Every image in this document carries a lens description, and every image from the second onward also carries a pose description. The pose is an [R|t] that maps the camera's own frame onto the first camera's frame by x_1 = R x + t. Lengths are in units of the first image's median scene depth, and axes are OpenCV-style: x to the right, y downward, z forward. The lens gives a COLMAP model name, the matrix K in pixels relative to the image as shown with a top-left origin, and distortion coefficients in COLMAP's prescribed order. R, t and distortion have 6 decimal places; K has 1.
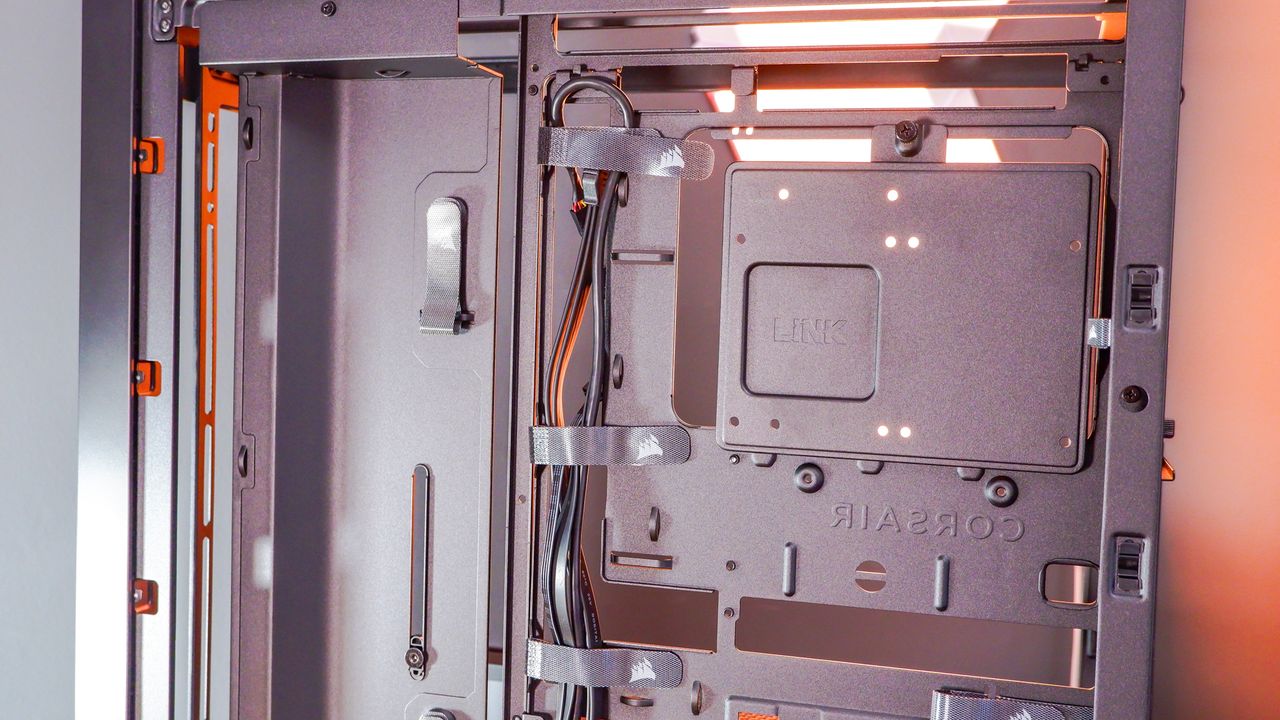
lens RADIAL K [[1387.5, 0, 640.0], [0, 1387.5, 360.0], [0, 0, 1]] dist [-0.016271, -0.019797]
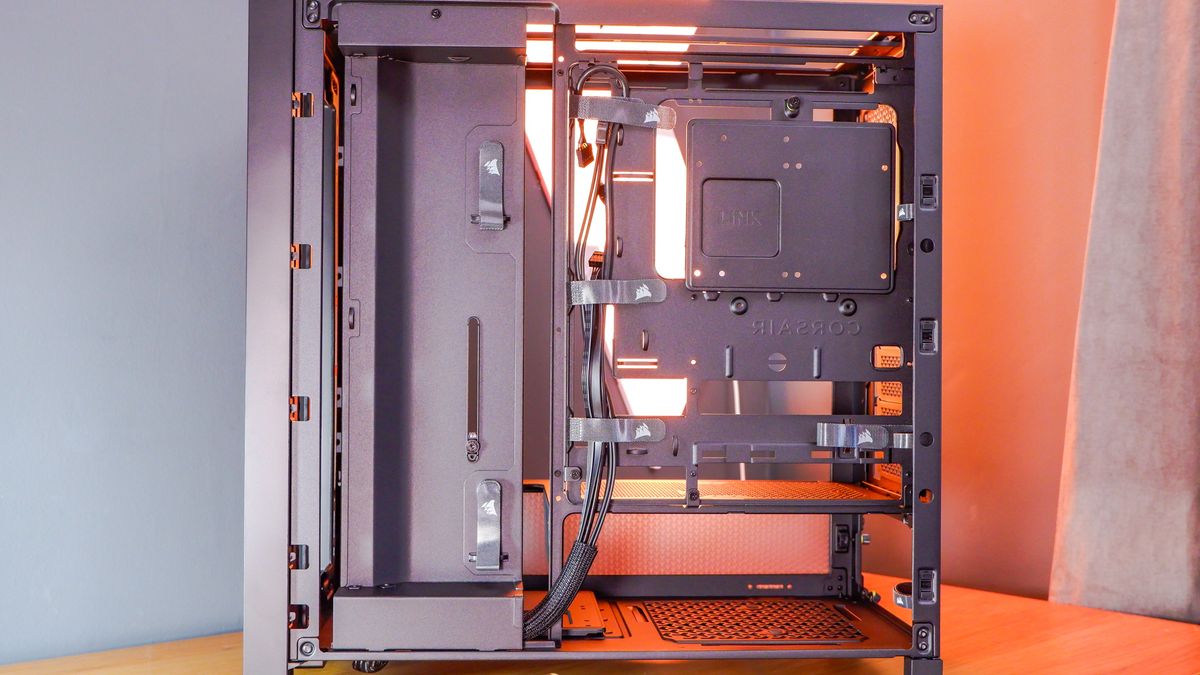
lens RADIAL K [[1300.7, 0, 600.0], [0, 1300.7, 337.5], [0, 0, 1]] dist [-0.016271, -0.019797]
pose [[0.931910, -0.020332, 0.362119, -0.601641], [0.041179, 0.997903, -0.049944, 0.192355], [-0.360344, 0.061455, 0.930793, -0.404915]]
